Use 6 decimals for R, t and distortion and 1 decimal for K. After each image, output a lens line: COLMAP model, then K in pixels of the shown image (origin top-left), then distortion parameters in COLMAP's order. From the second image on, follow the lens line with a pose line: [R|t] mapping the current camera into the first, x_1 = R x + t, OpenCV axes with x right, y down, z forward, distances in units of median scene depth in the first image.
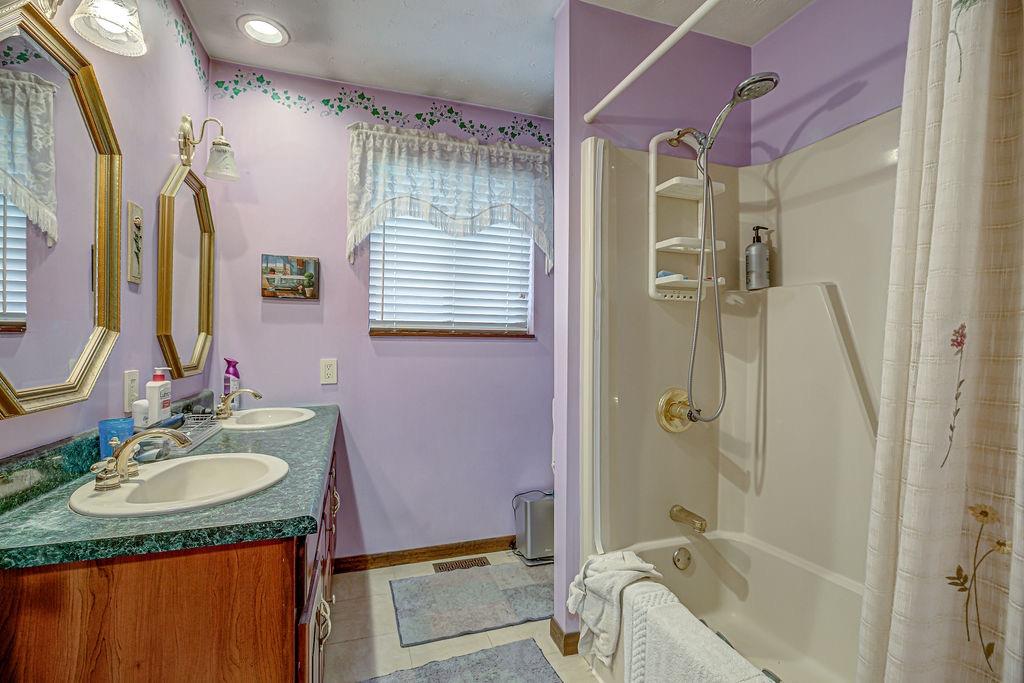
lens RADIAL K [[466.7, 0, 512.8], [0, 466.7, 343.1], [0, 0, 1]] dist [-0.007329, 0.000426]
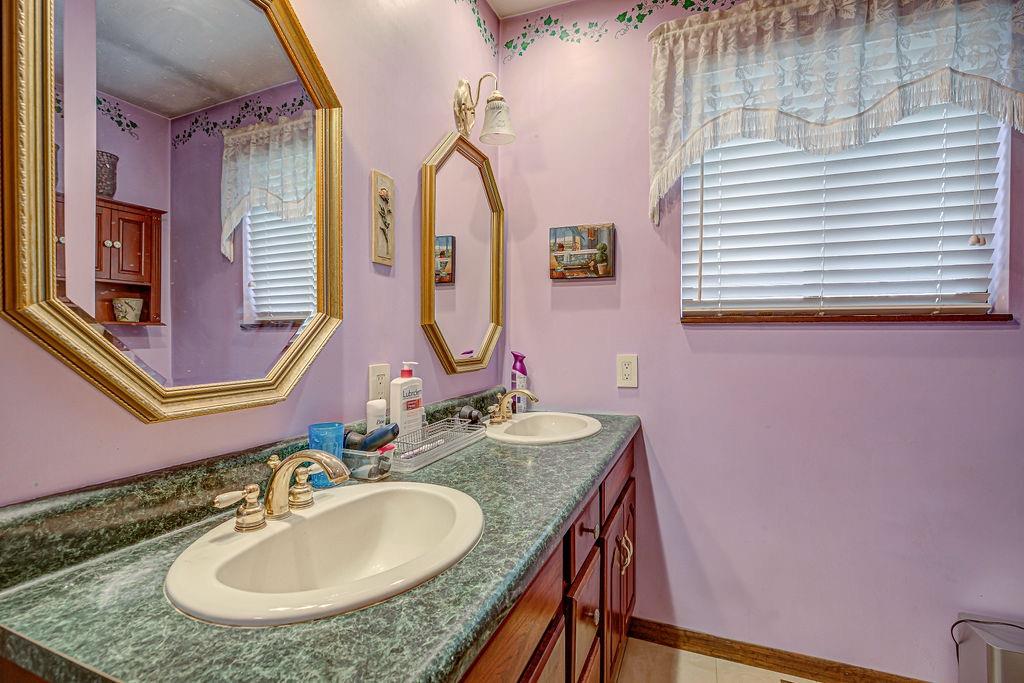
lens RADIAL K [[466.7, 0, 511.2], [0, 466.7, 342.5], [0, 0, 1]] dist [-0.007329, 0.000426]
pose [[0.748750, 0.002828, -0.662846, -0.031374], [0.004340, 0.999949, 0.009168, 0.006566], [0.662838, -0.009741, 0.748700, 0.307419]]
